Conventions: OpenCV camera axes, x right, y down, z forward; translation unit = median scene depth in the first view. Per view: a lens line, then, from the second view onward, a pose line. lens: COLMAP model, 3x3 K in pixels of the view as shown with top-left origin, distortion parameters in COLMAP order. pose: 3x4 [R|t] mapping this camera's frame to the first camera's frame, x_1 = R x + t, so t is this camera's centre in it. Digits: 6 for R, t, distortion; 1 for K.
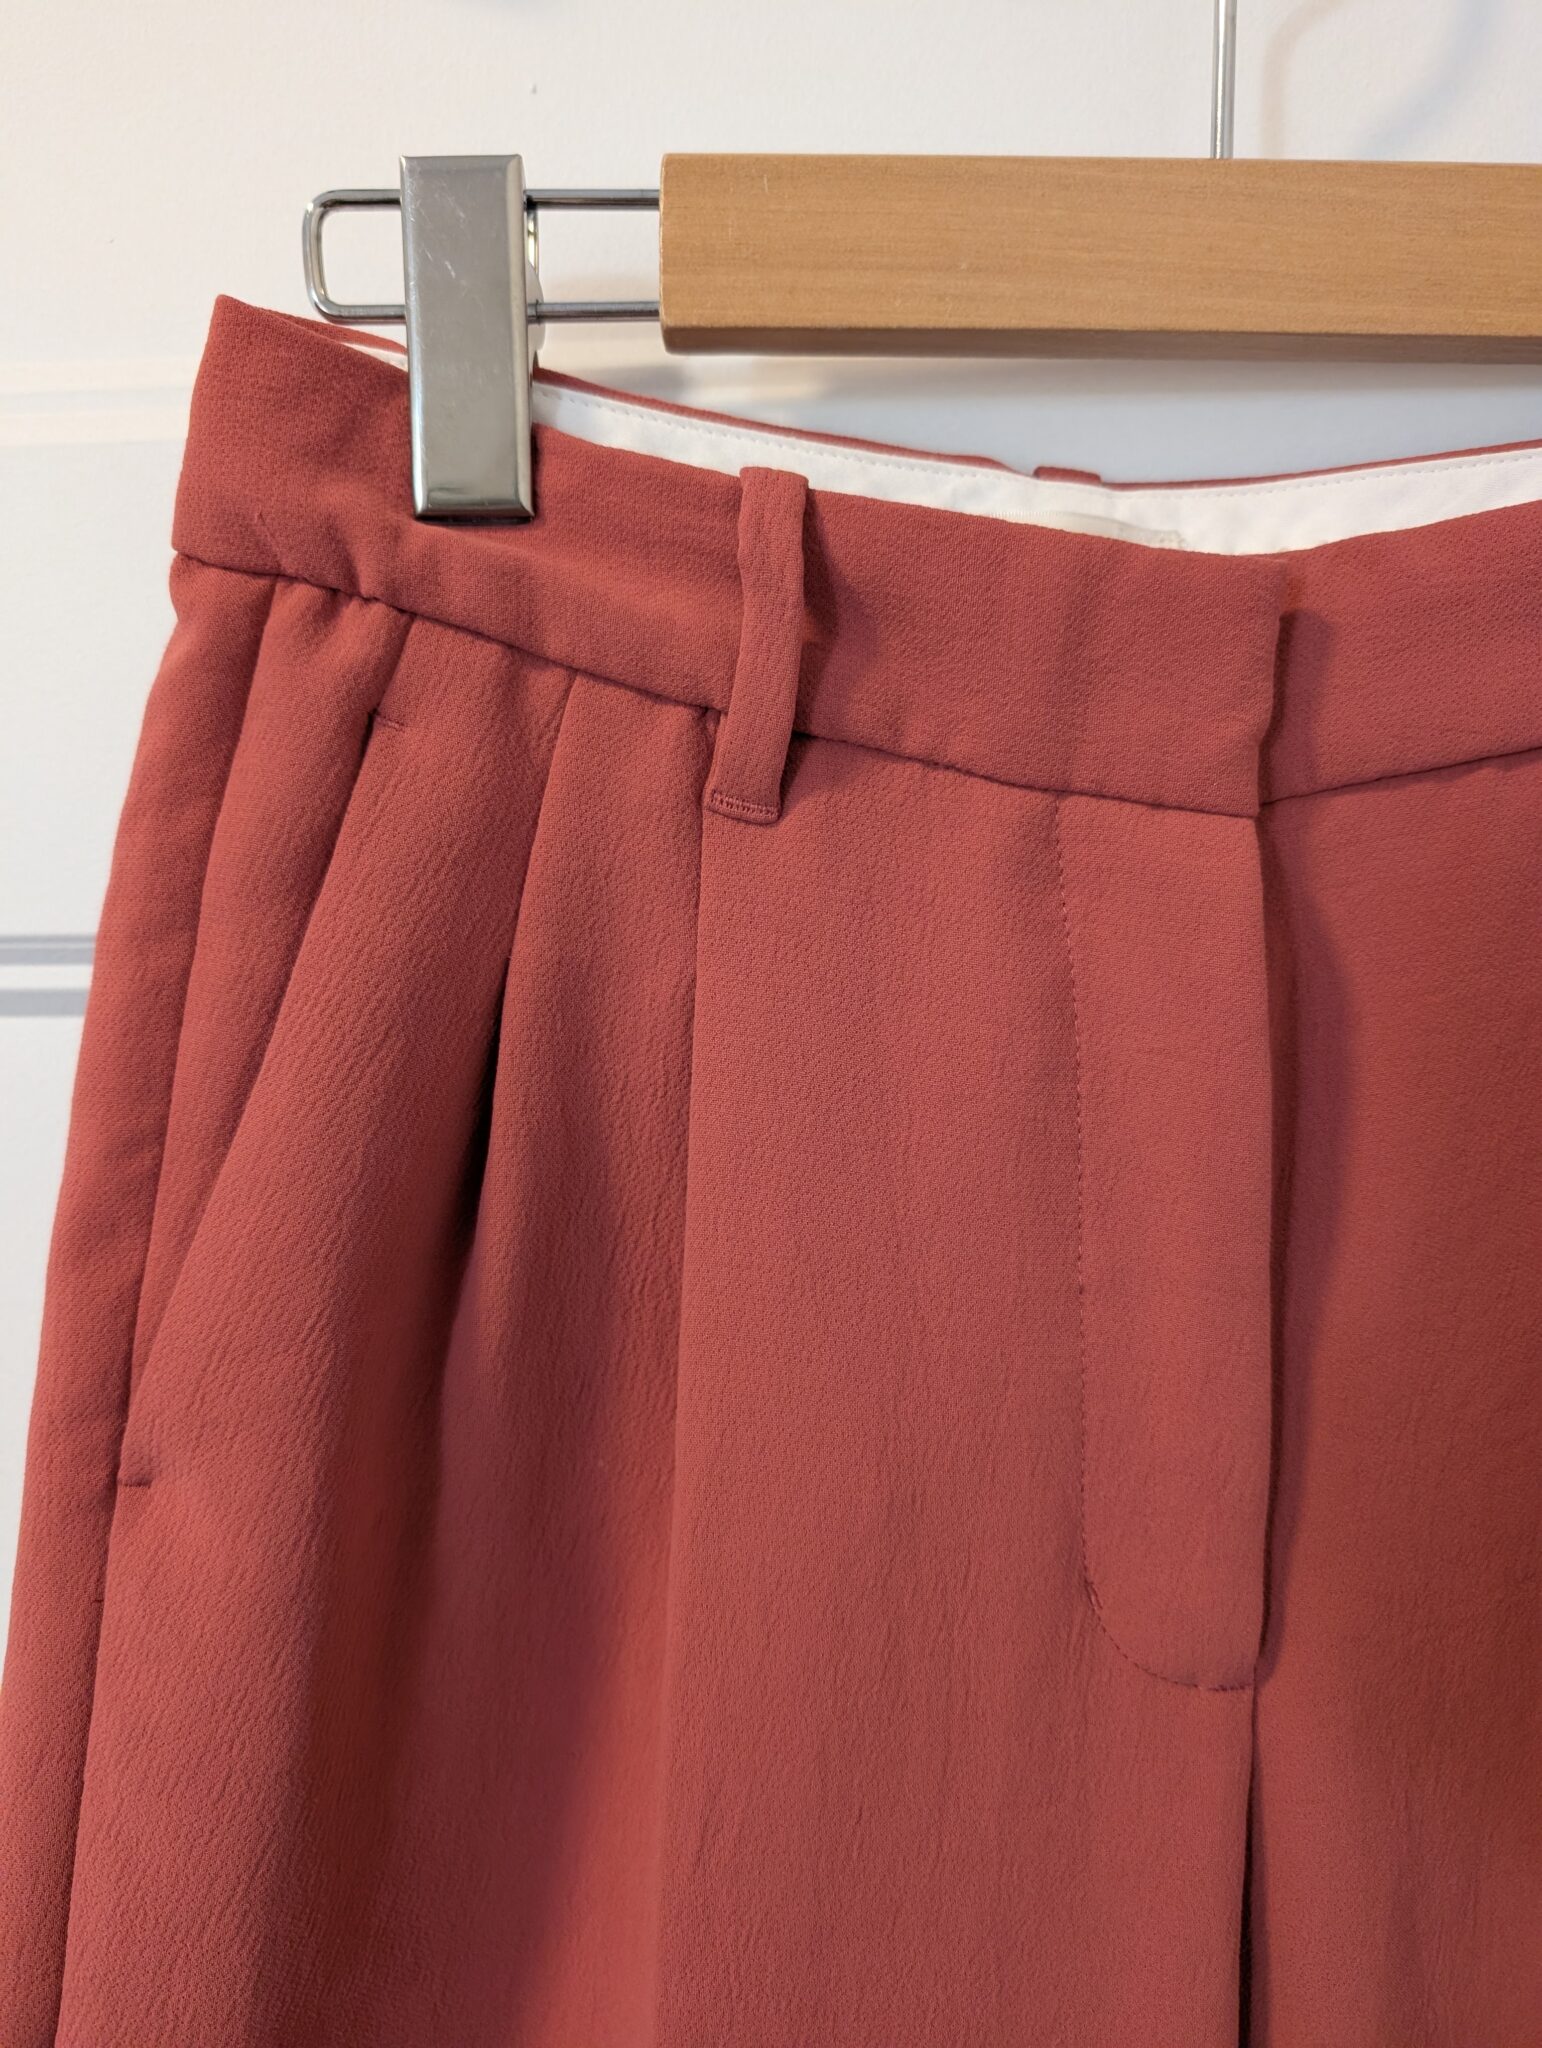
lens RADIAL K [[1459.9, 0, 799.4], [0, 1459.9, 1023.0], [0, 0, 1]] dist [-0.005227, 0.001411]
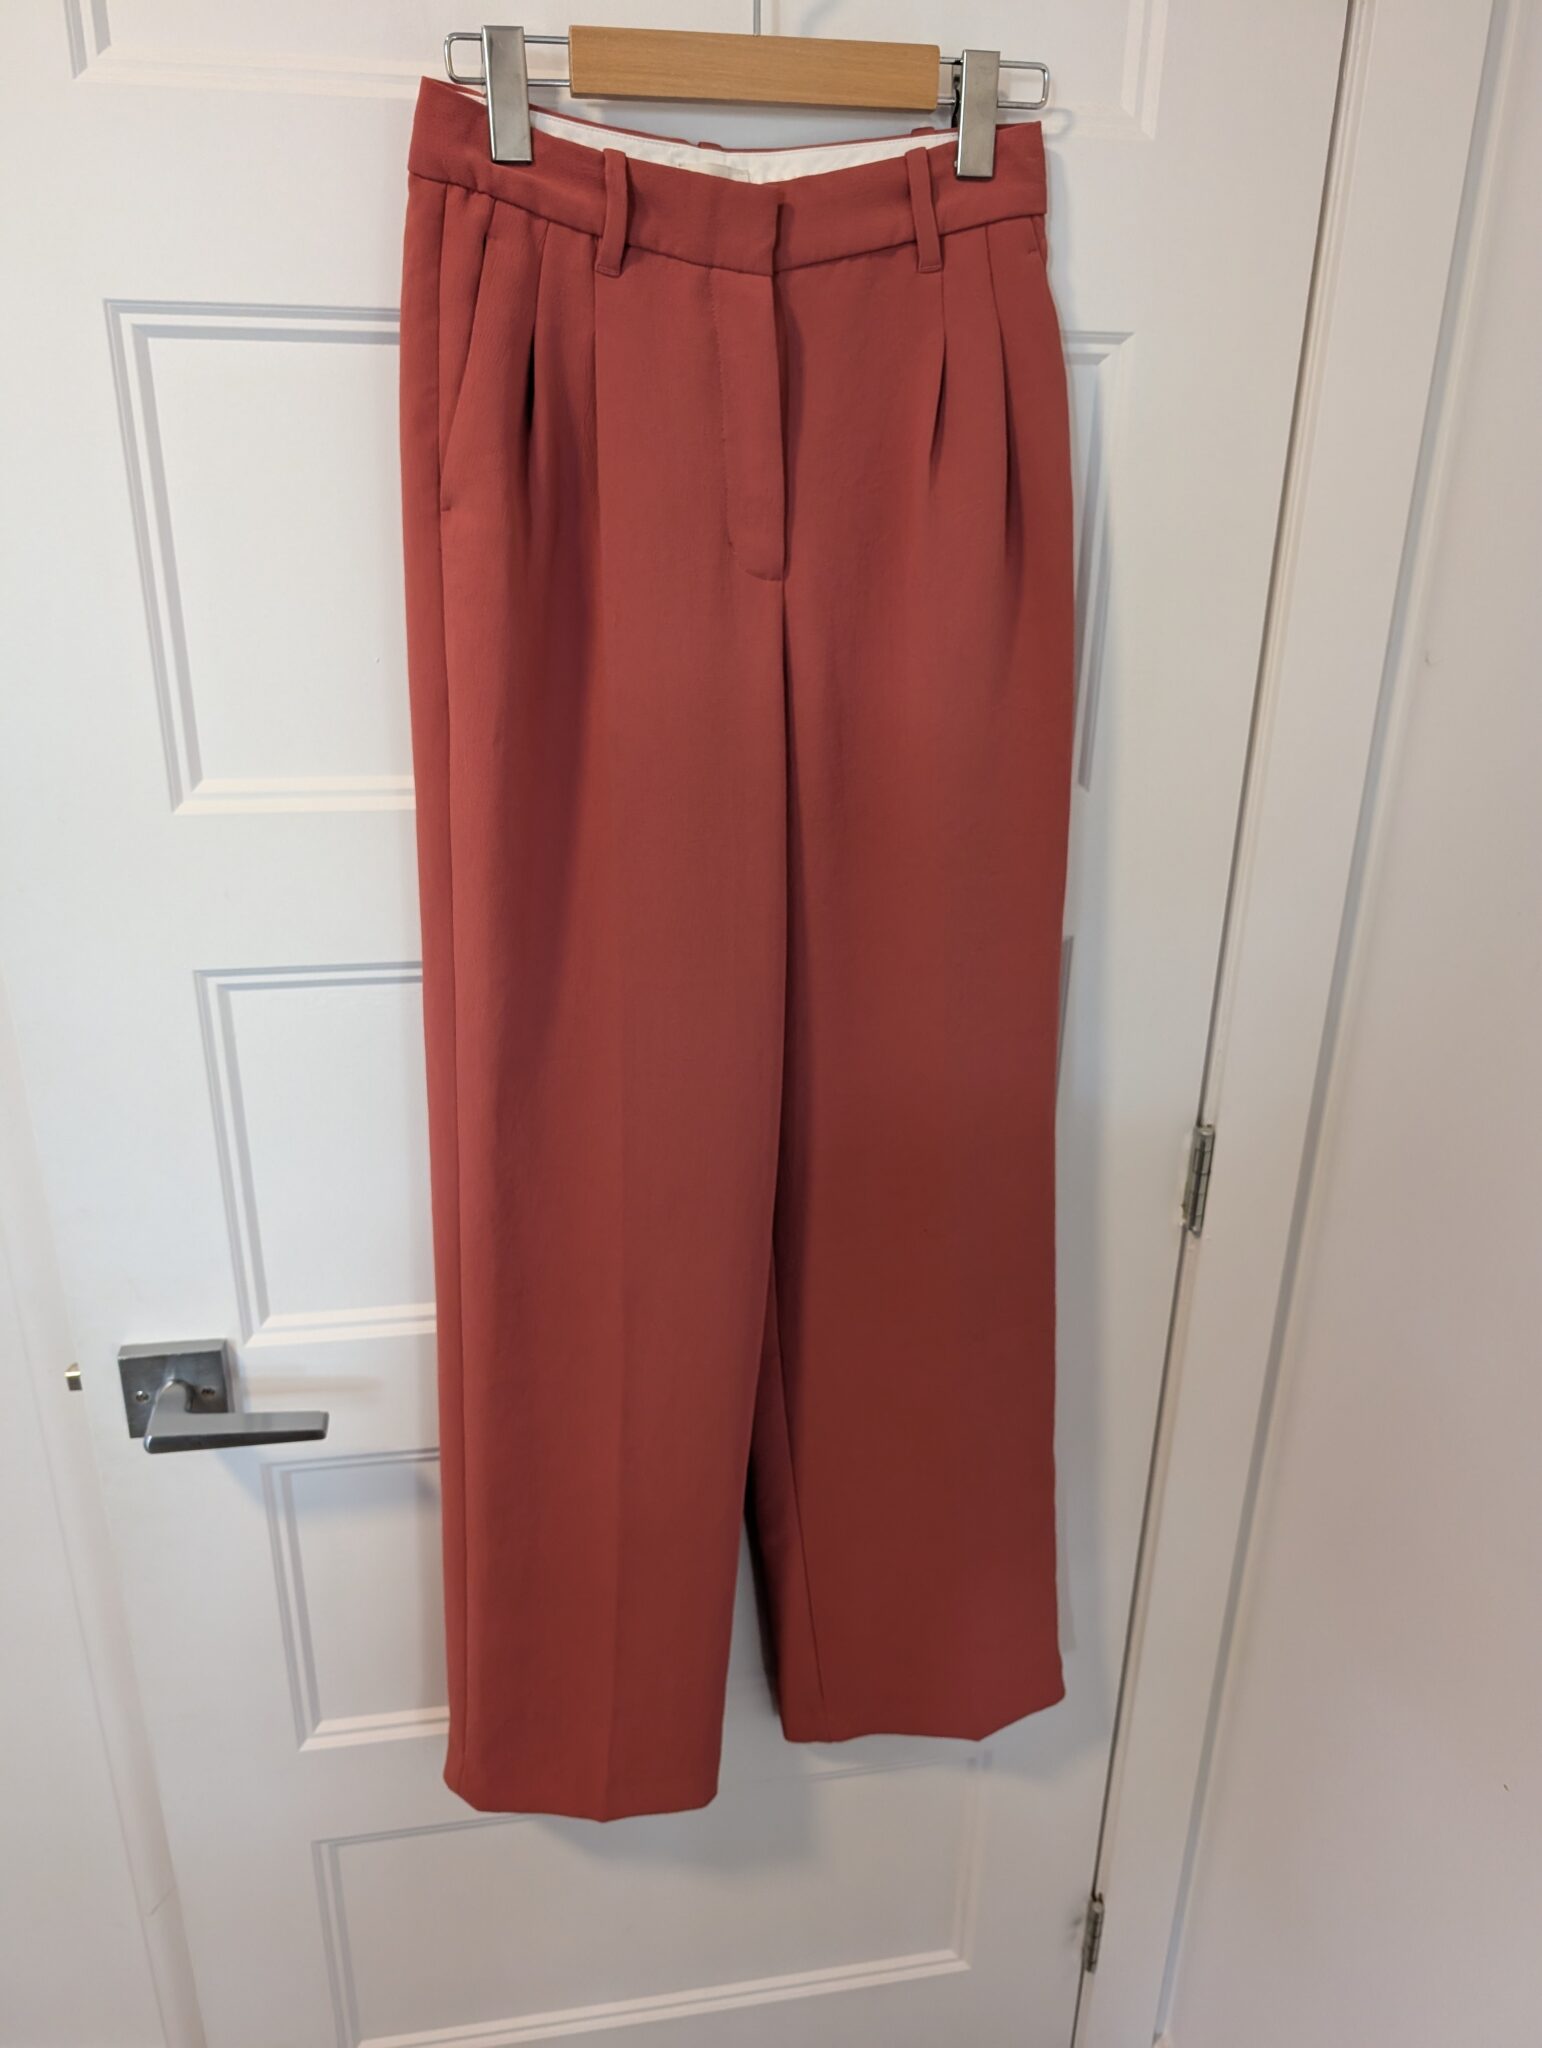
lens RADIAL K [[1459.9, 0, 799.4], [0, 1459.9, 1023.0], [0, 0, 1]] dist [-0.005227, 0.001411]
pose [[0.978918, -0.082346, 0.186921, -0.354377], [0.020090, 0.949514, 0.313081, 0.407224], [-0.203265, -0.302725, 0.931150, -2.446344]]
